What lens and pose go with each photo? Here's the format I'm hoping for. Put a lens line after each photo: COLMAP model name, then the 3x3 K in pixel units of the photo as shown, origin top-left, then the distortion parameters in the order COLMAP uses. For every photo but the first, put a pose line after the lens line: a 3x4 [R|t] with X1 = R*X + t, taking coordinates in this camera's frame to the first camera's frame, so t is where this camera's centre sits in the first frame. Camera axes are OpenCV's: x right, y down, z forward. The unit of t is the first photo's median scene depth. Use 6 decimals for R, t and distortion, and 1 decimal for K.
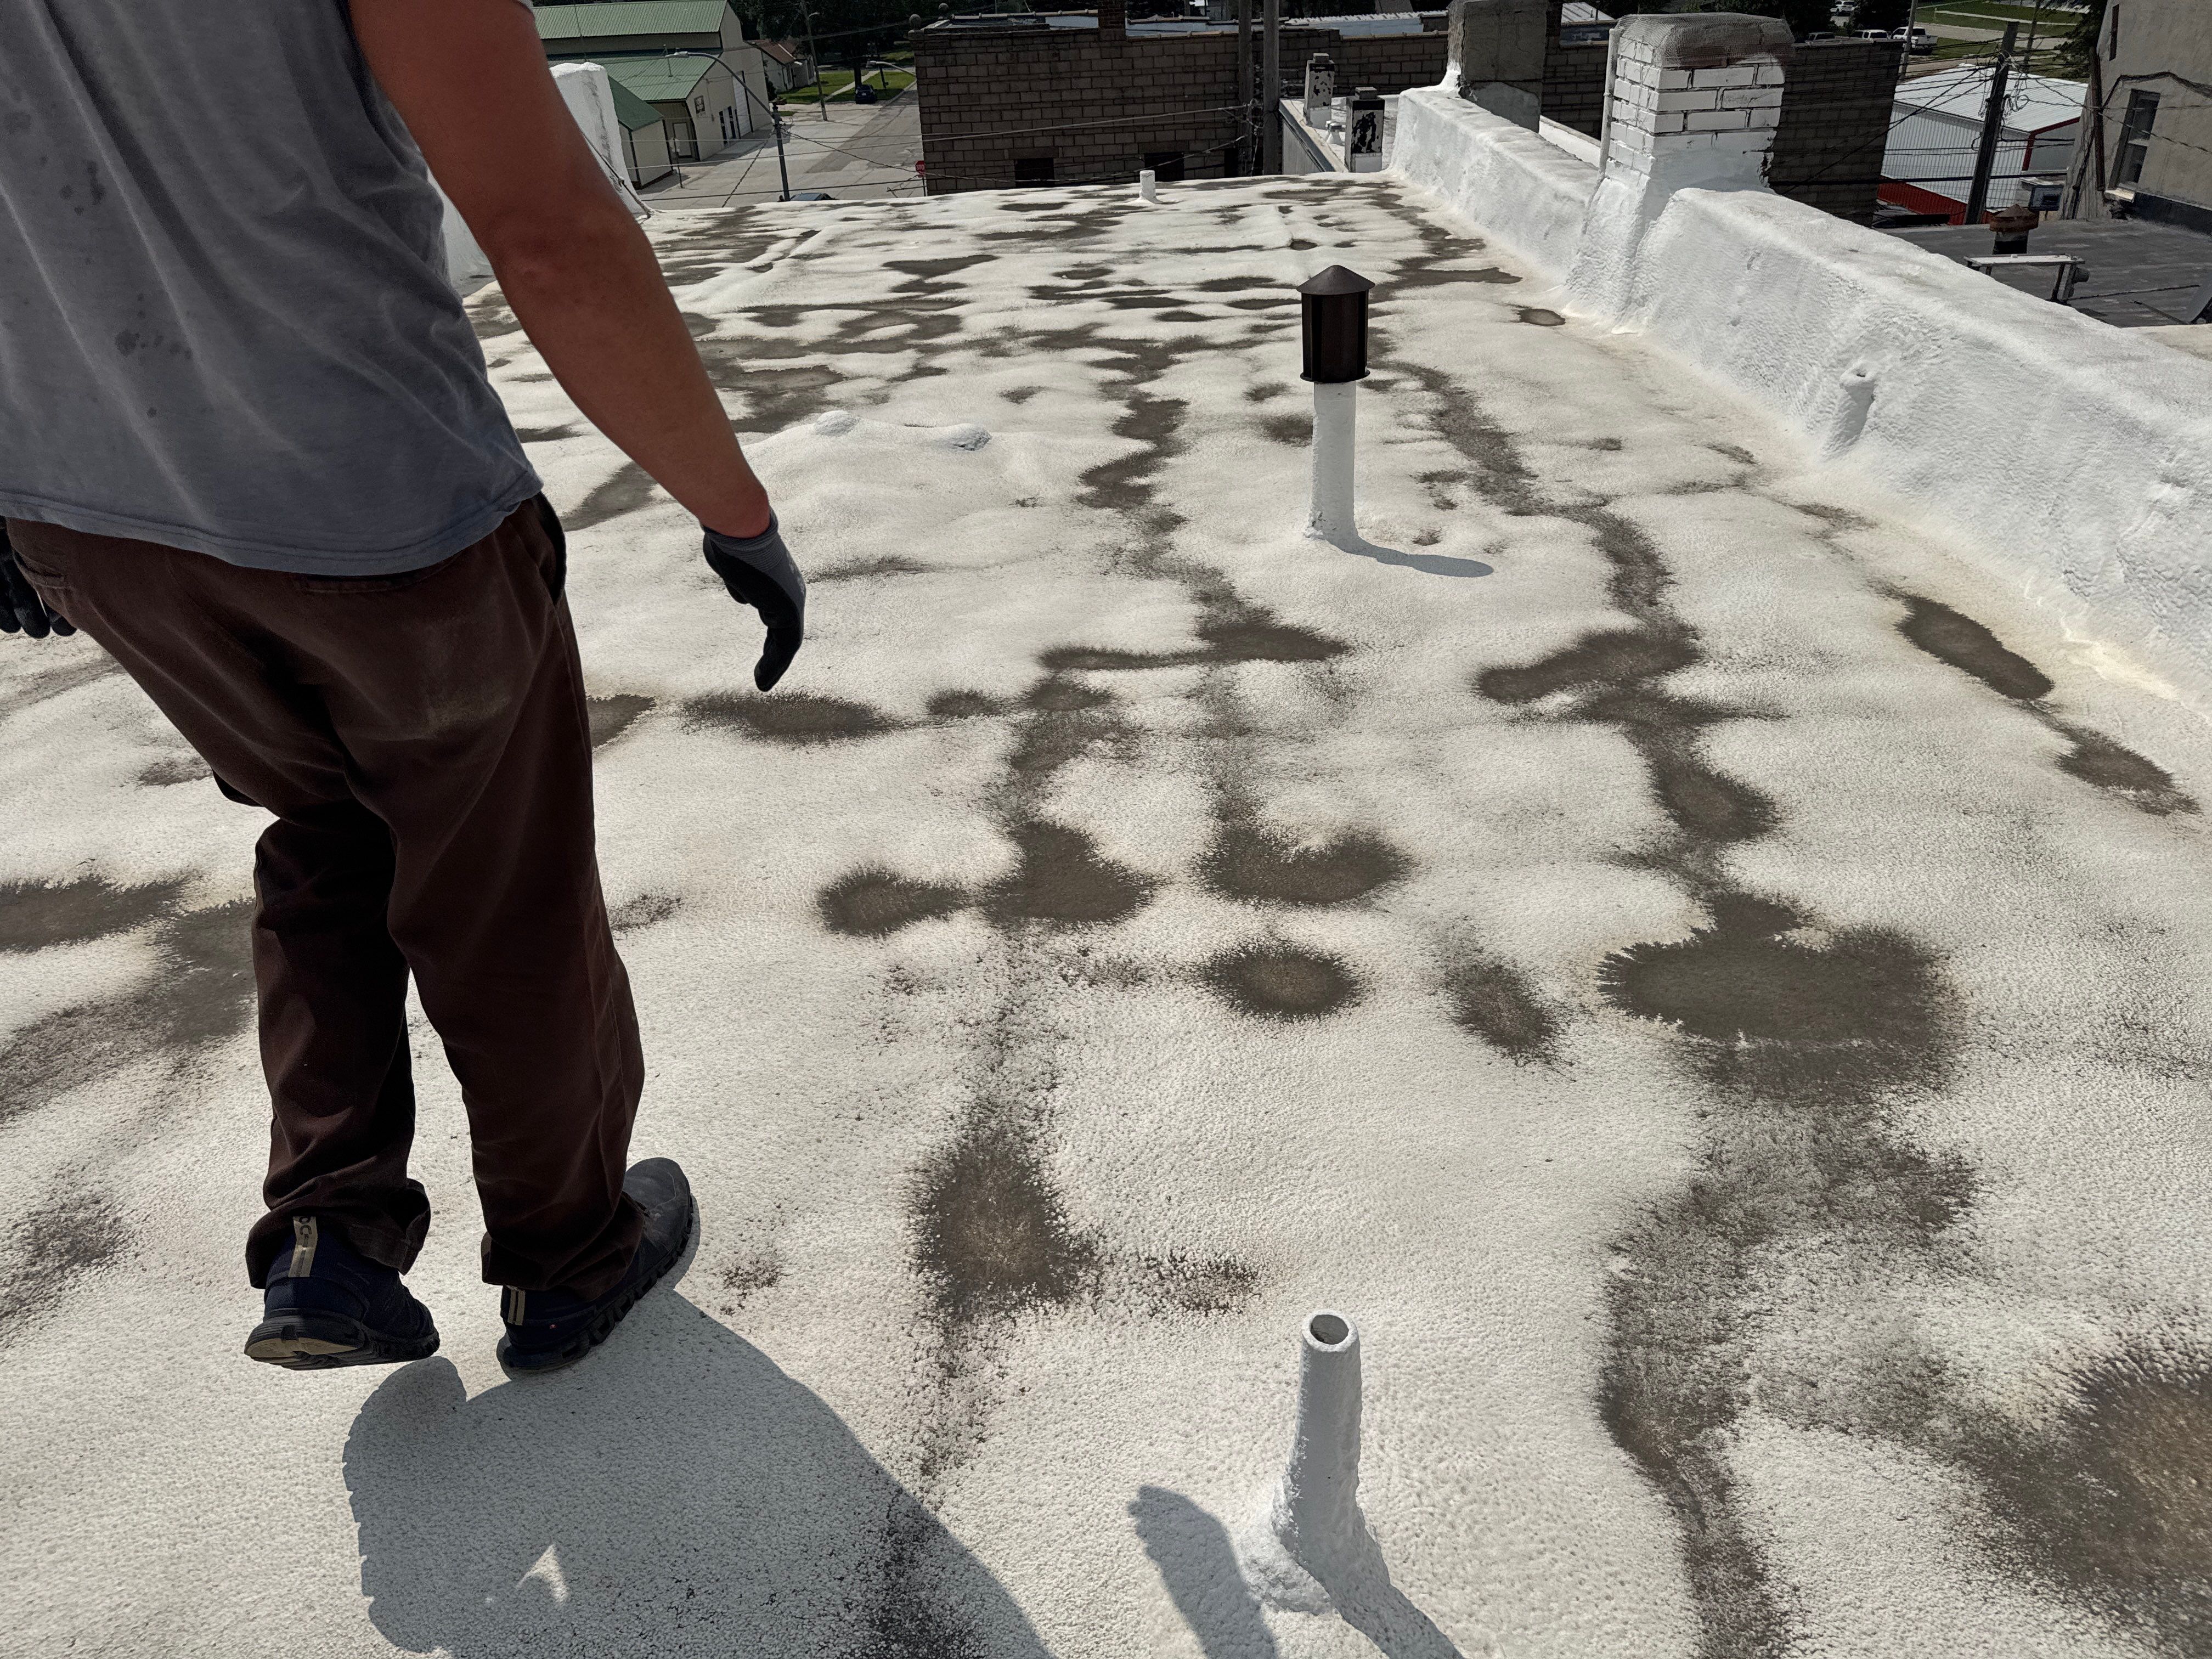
lens RADIAL K [[1535.2, 0, 1113.6], [0, 1535.2, 842.1], [0, 0, 1]] dist [0.174308, -0.366619]
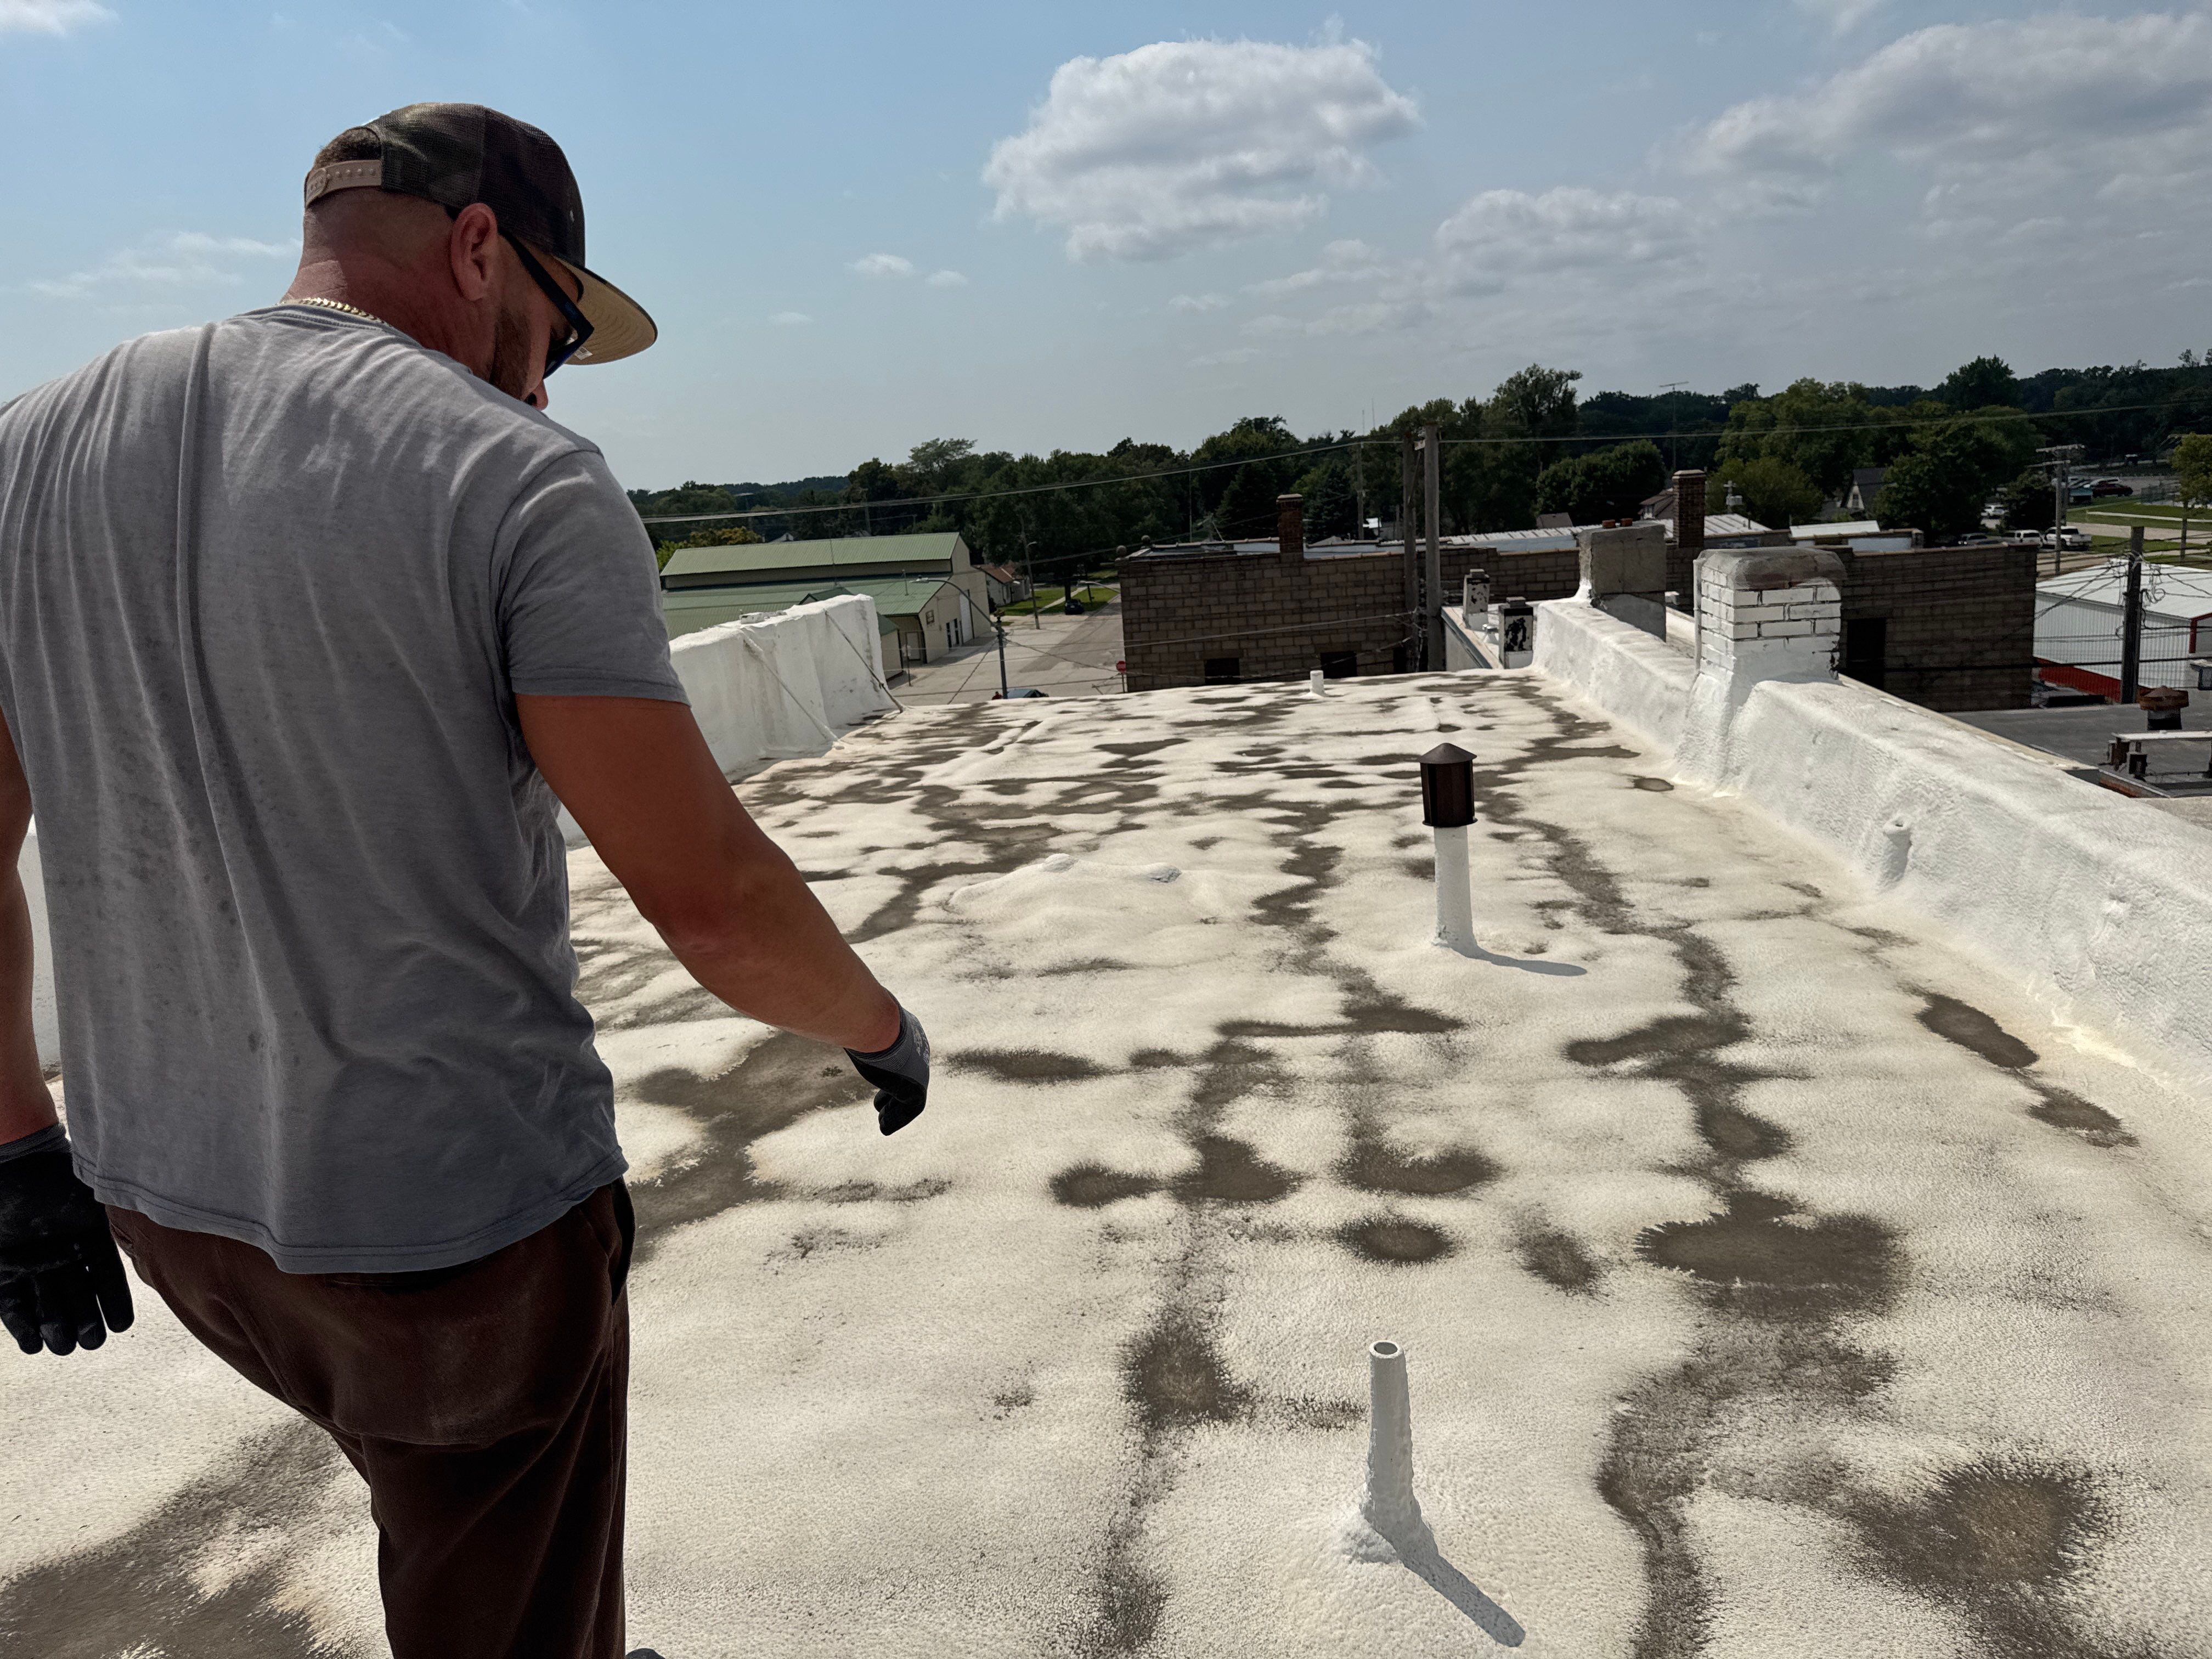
lens RADIAL K [[1535.2, 0, 1113.6], [0, 1535.2, 842.1], [0, 0, 1]] dist [0.174308, -0.366619]
pose [[0.993163, 0.000290, -0.116738, 0.009544], [-0.033849, 0.957754, -0.285591, 0.060596], [0.111723, 0.287590, 0.951215, -0.163291]]
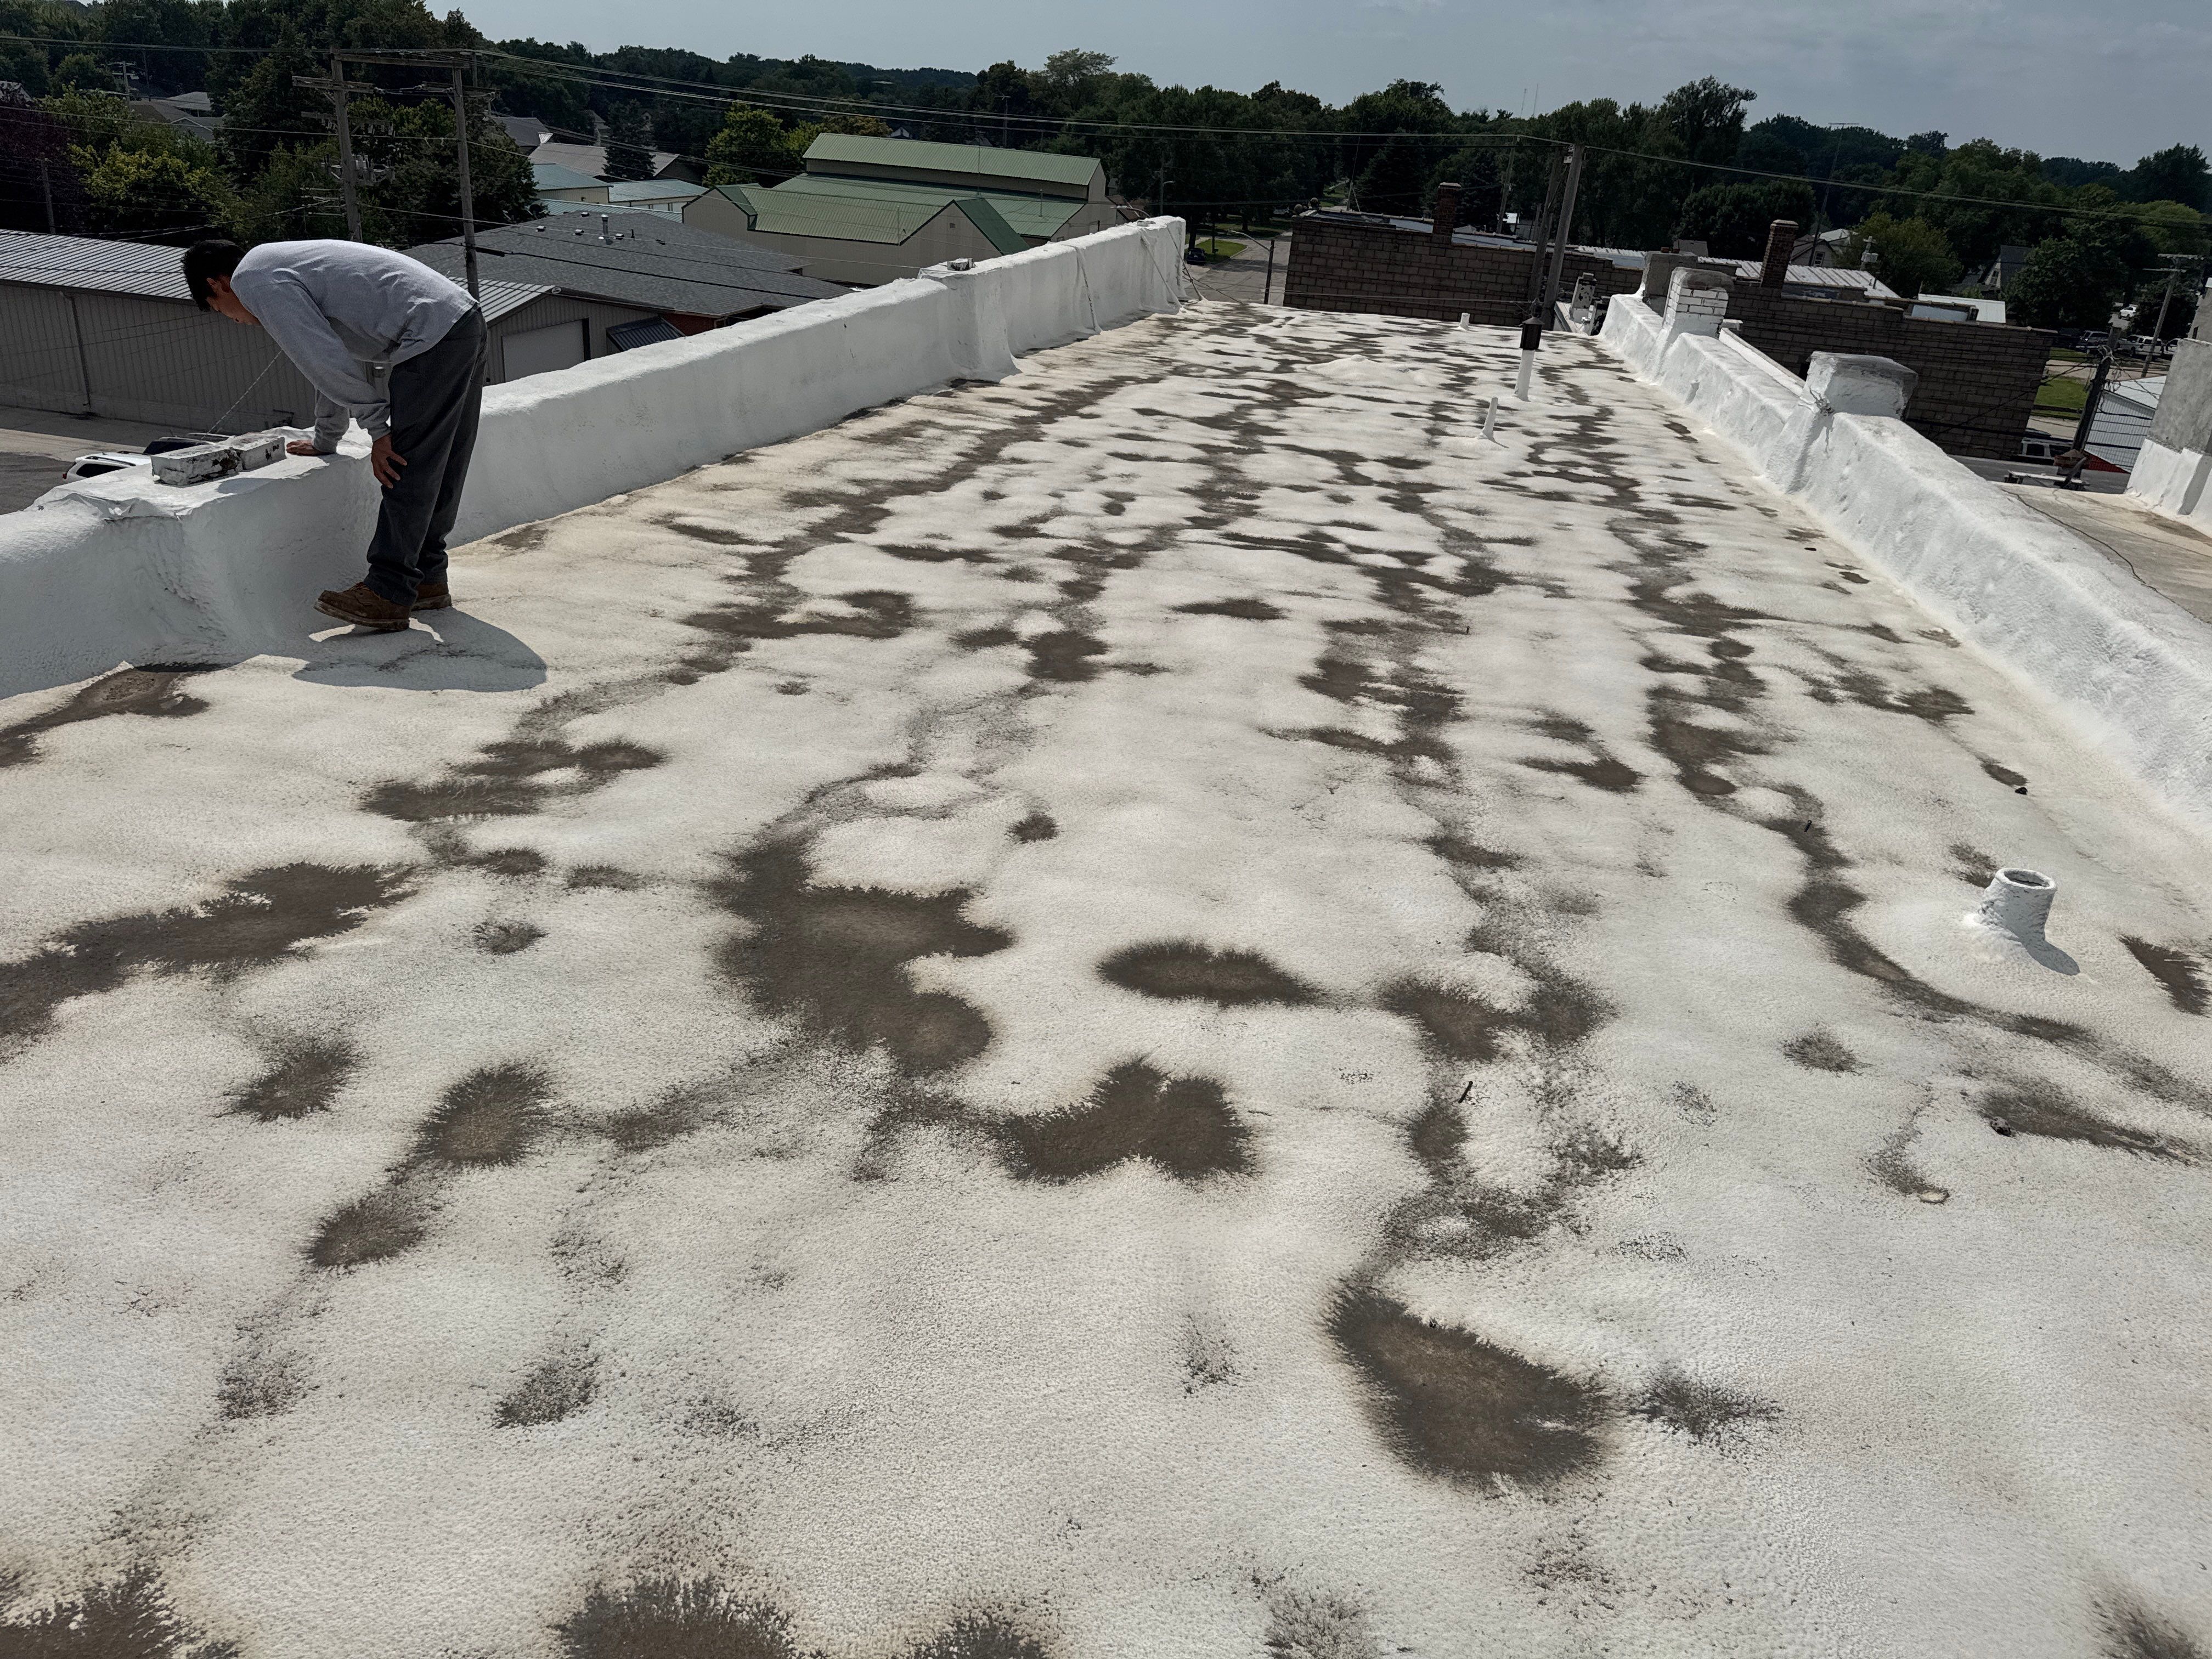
lens RADIAL K [[1557.8, 0, 1099.4], [0, 1557.8, 842.2], [0, 0, 1]] dist [0.030192, -0.045997]
pose [[0.973067, 0.193020, -0.126032, -0.090556], [-0.203903, 0.975720, -0.079963, 0.826810], [0.107538, 0.103508, 0.988798, -1.613679]]
